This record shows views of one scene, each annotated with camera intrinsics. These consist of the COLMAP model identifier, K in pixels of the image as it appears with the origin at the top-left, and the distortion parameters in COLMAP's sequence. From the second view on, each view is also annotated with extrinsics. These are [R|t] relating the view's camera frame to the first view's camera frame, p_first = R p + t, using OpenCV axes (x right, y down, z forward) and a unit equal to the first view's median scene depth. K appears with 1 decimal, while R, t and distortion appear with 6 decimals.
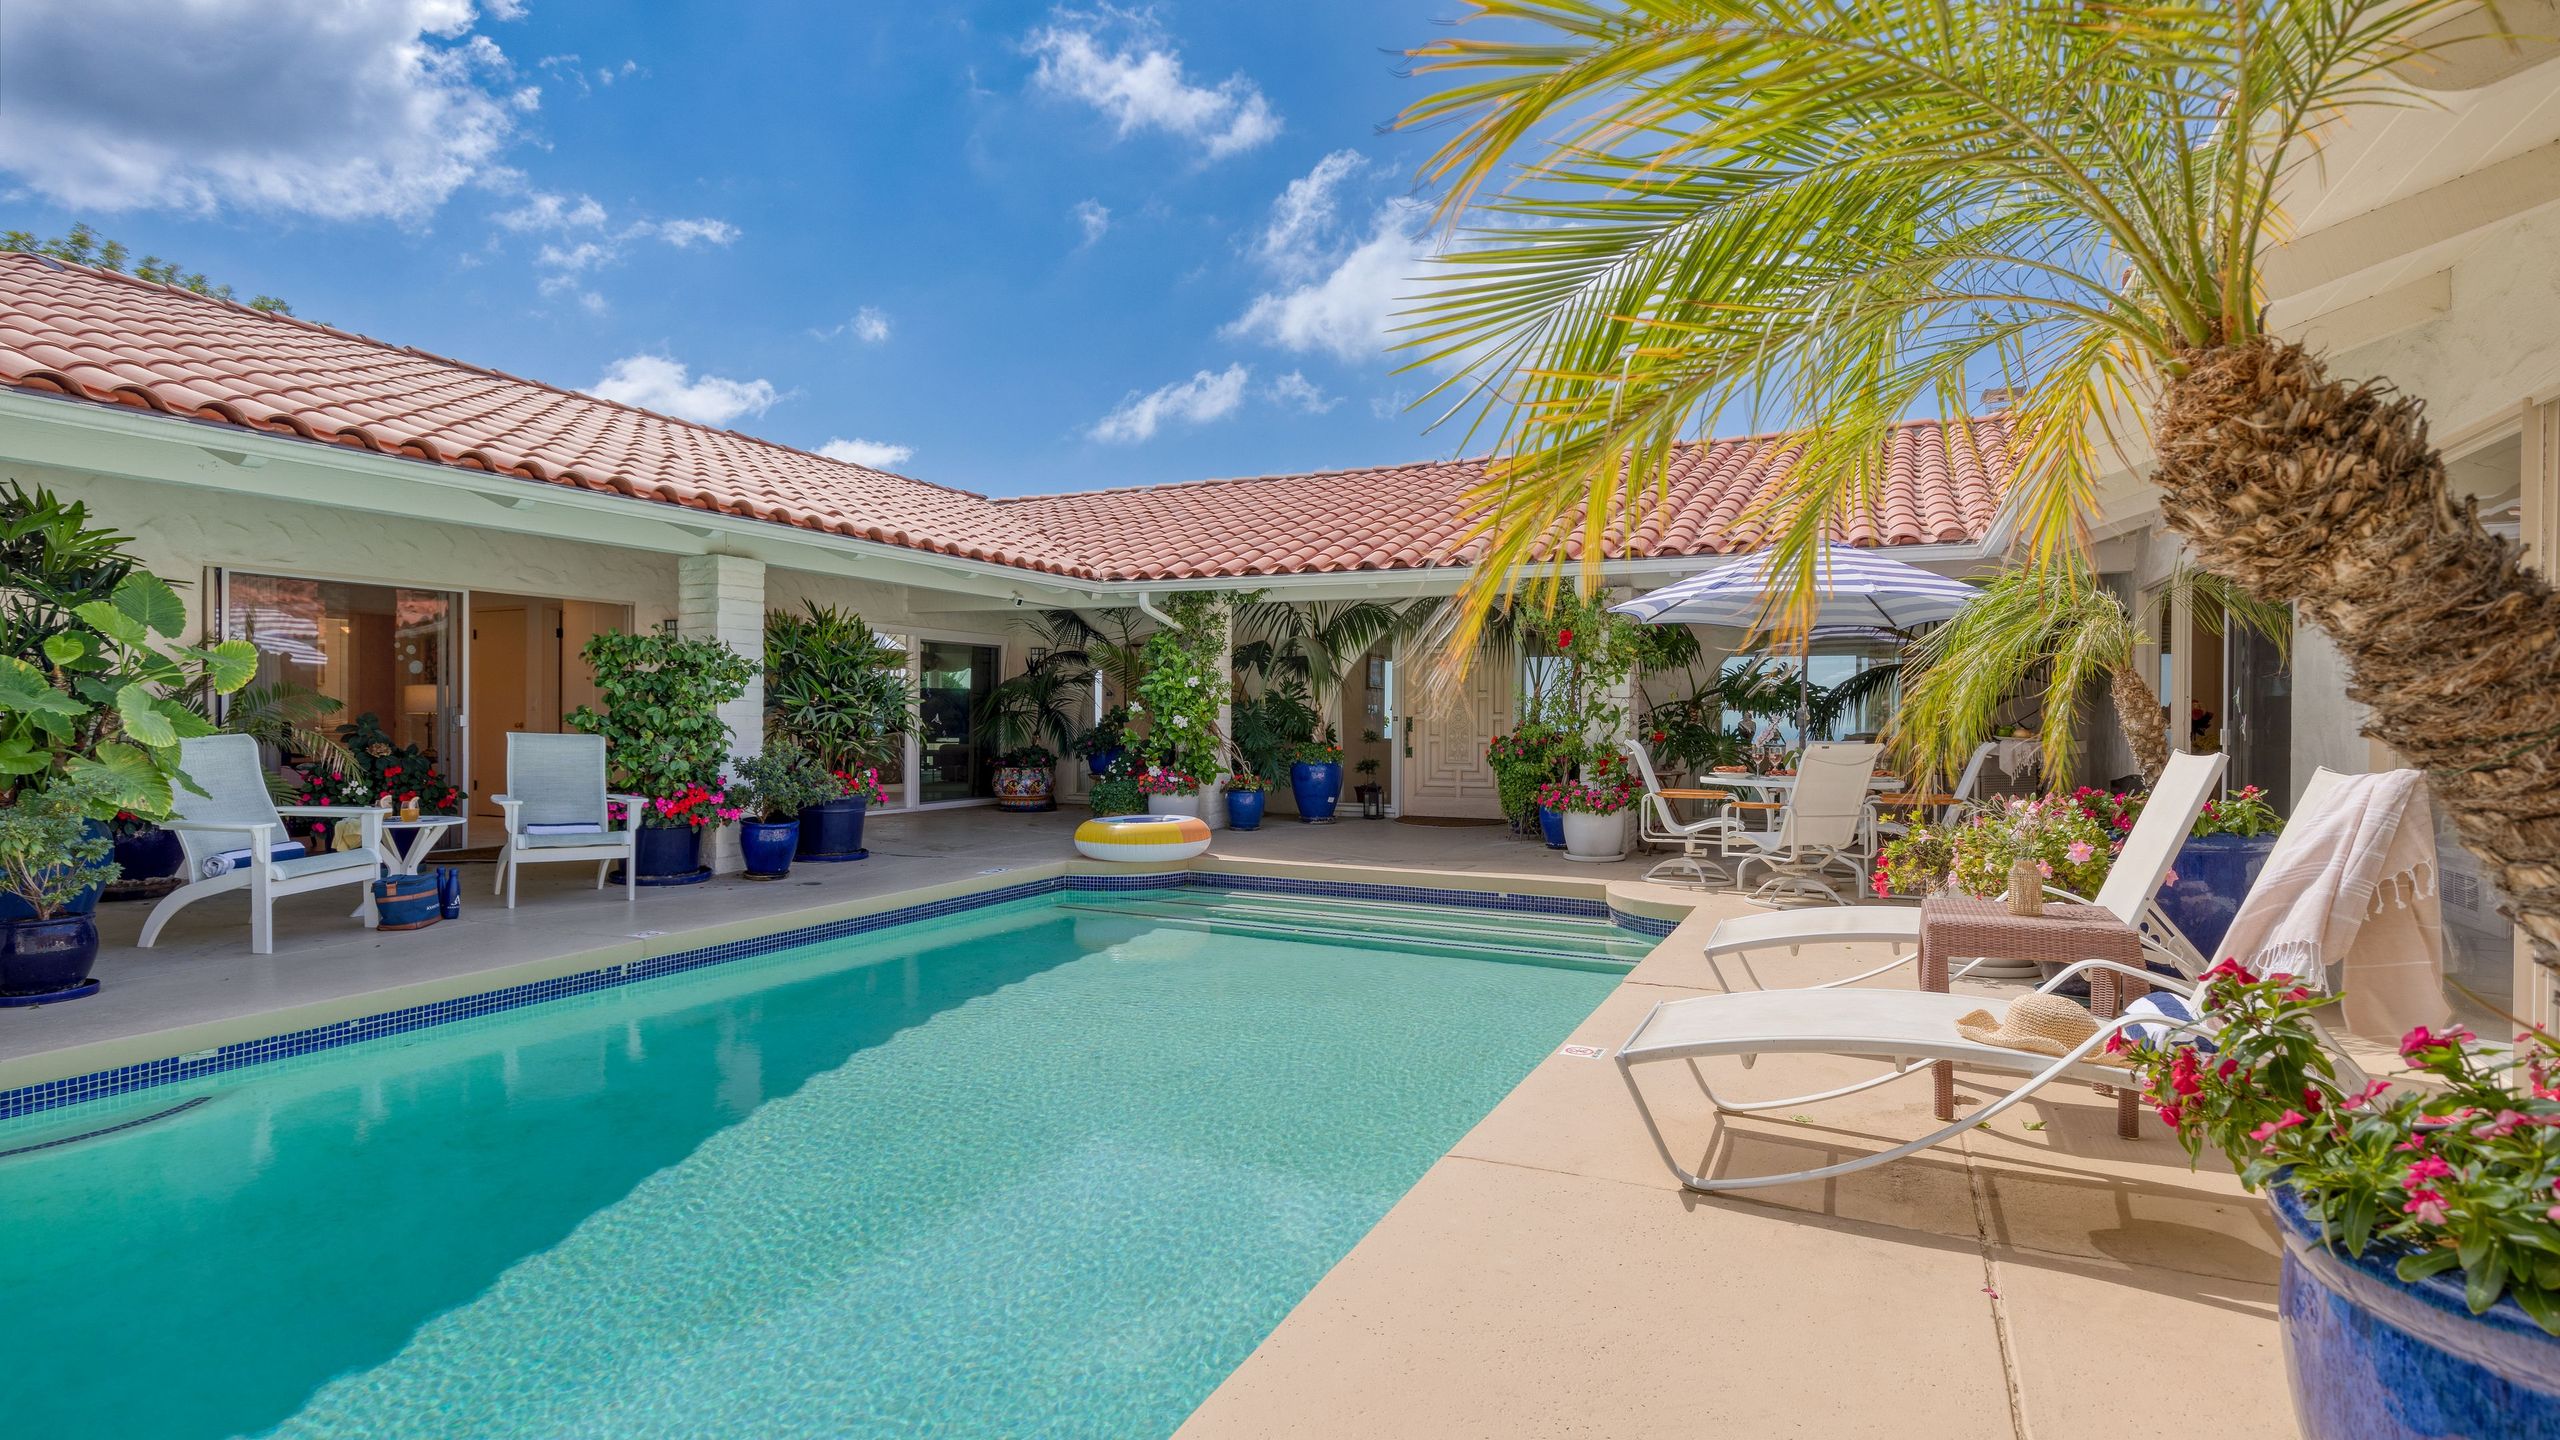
lens RADIAL K [[1400.9, 0, 1280.0], [0, 1400.9, 710.7], [0, 0, 1]] dist [-0.006305, -0.000385]
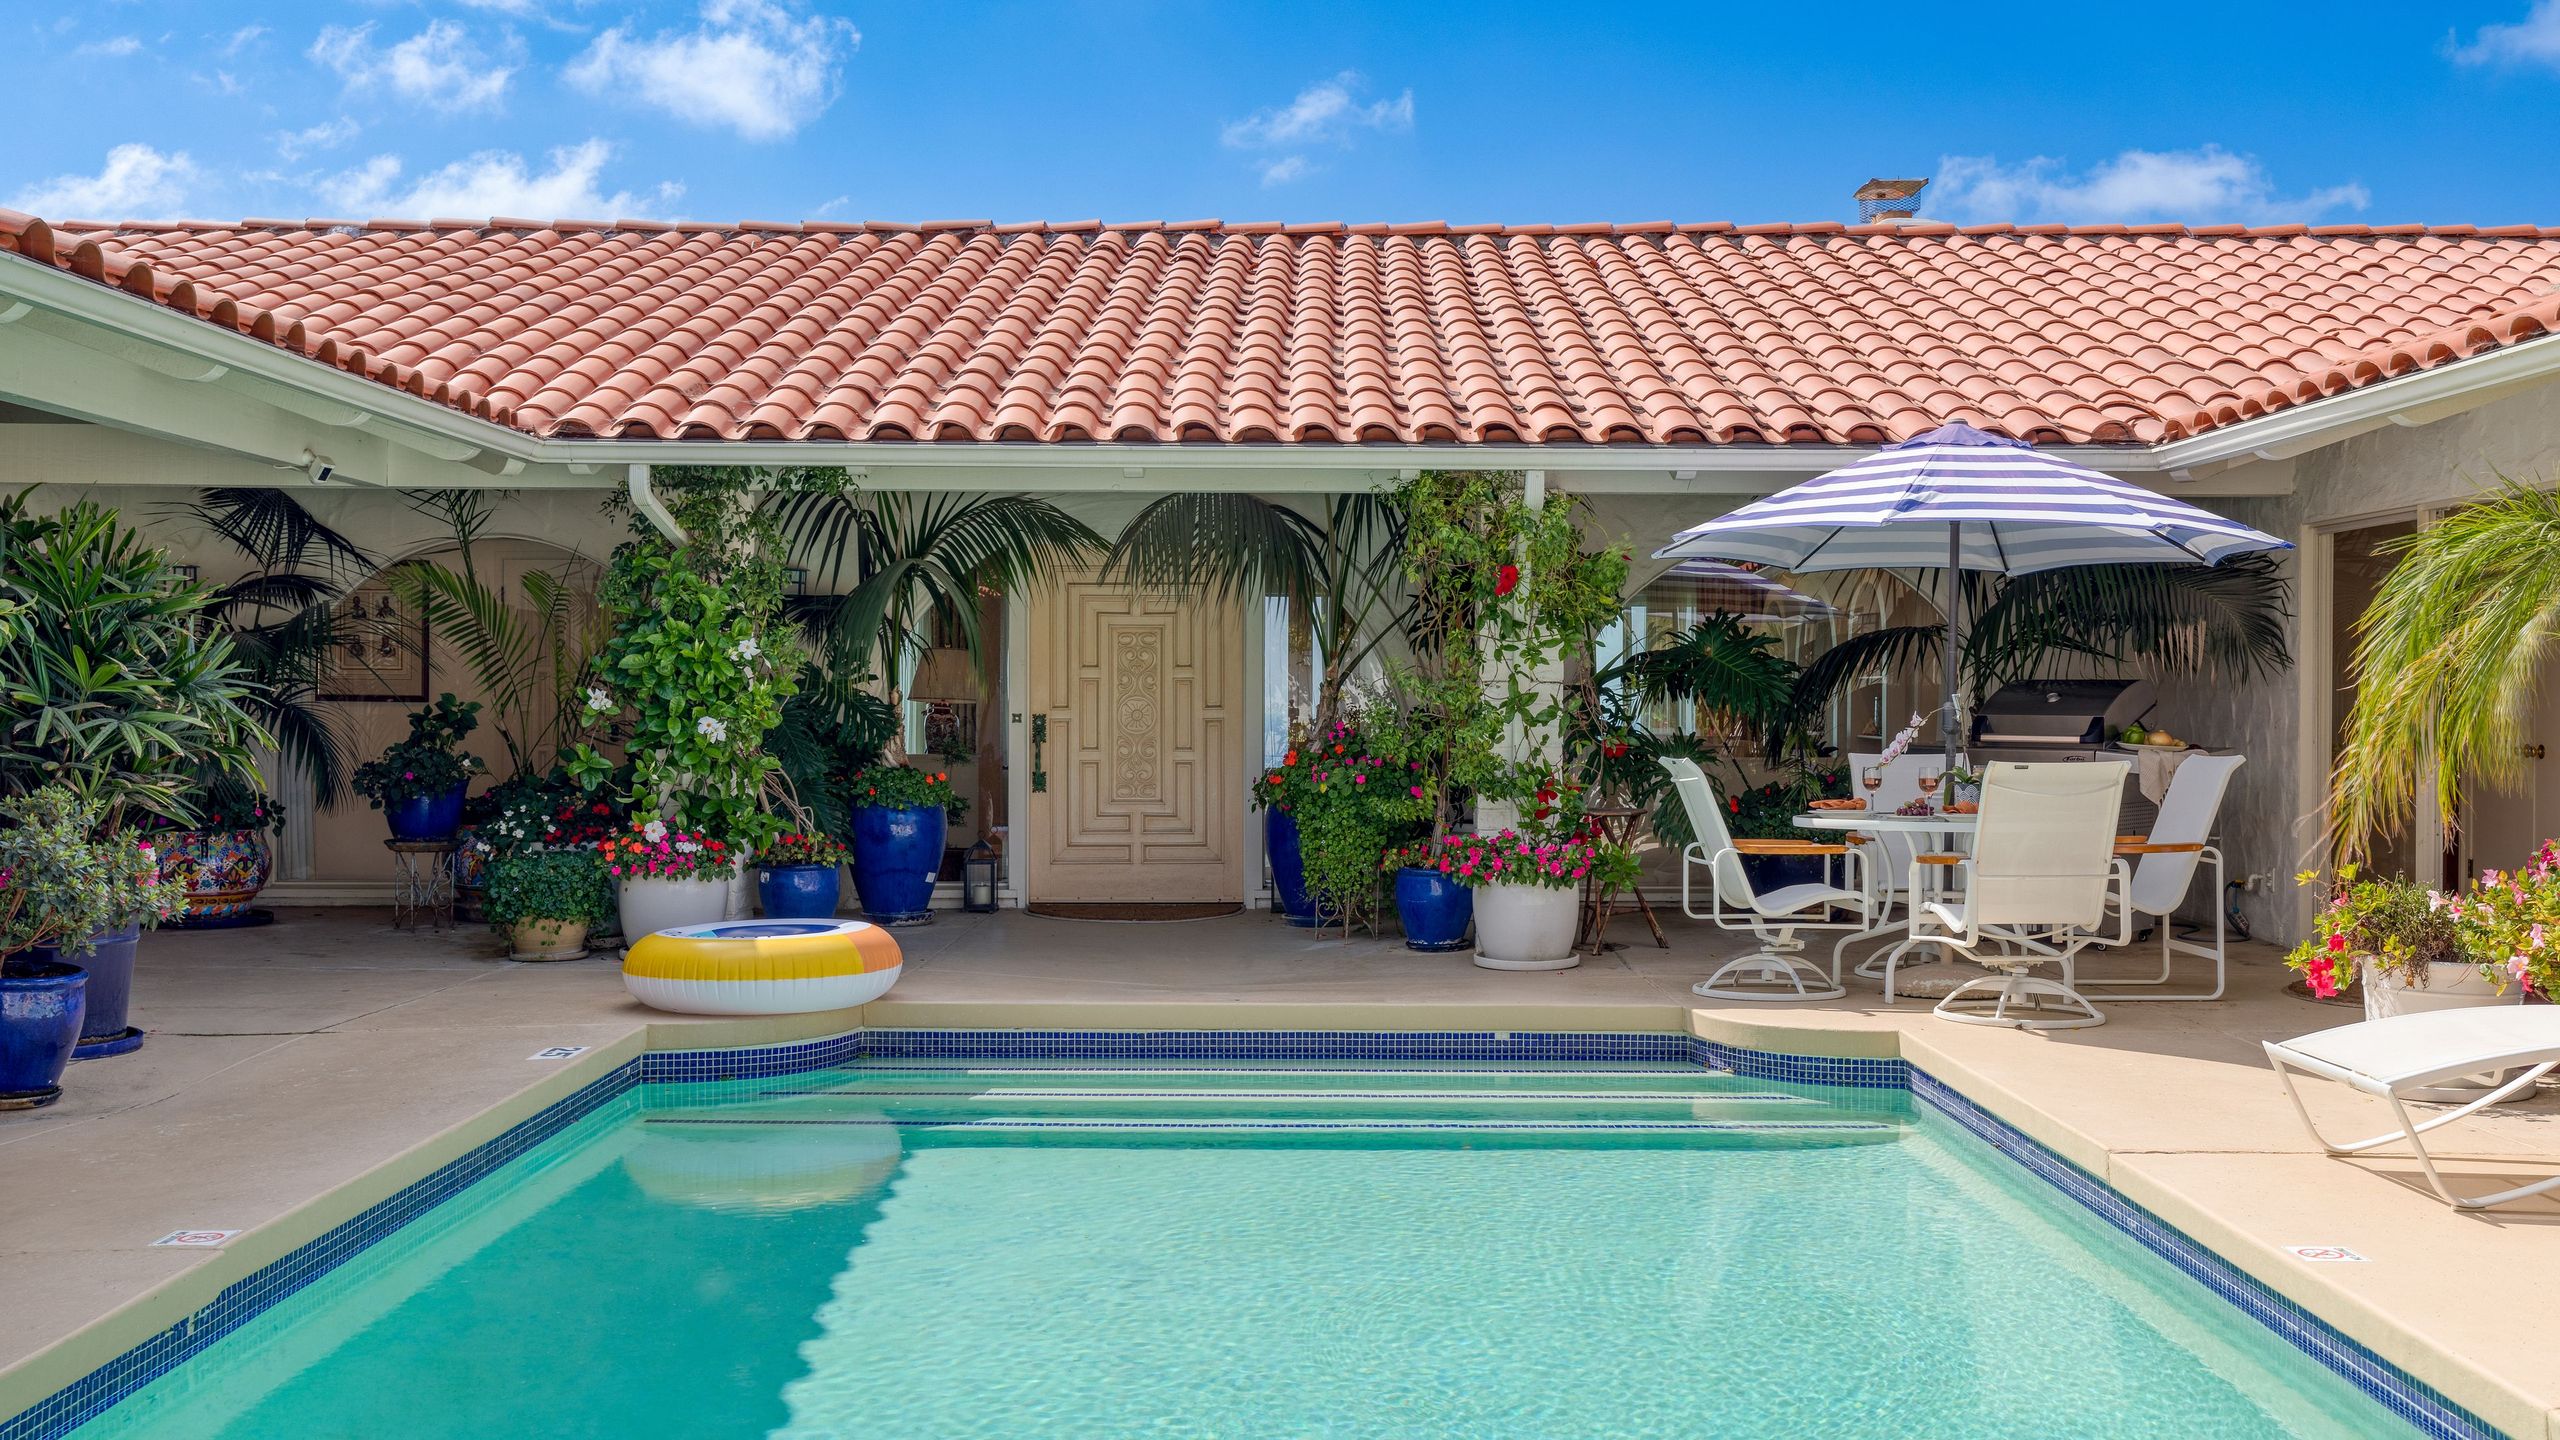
lens RADIAL K [[2488.5, 0, 1278.5], [0, 2488.5, 721.3], [0, 0, 1]] dist [-0.006941, 0.000000]
pose [[0.882897, -0.003461, 0.469554, -0.301818], [0.001338, 0.999987, 0.004855, 0.001025], [-0.469565, -0.003658, 0.882890, 0.129686]]
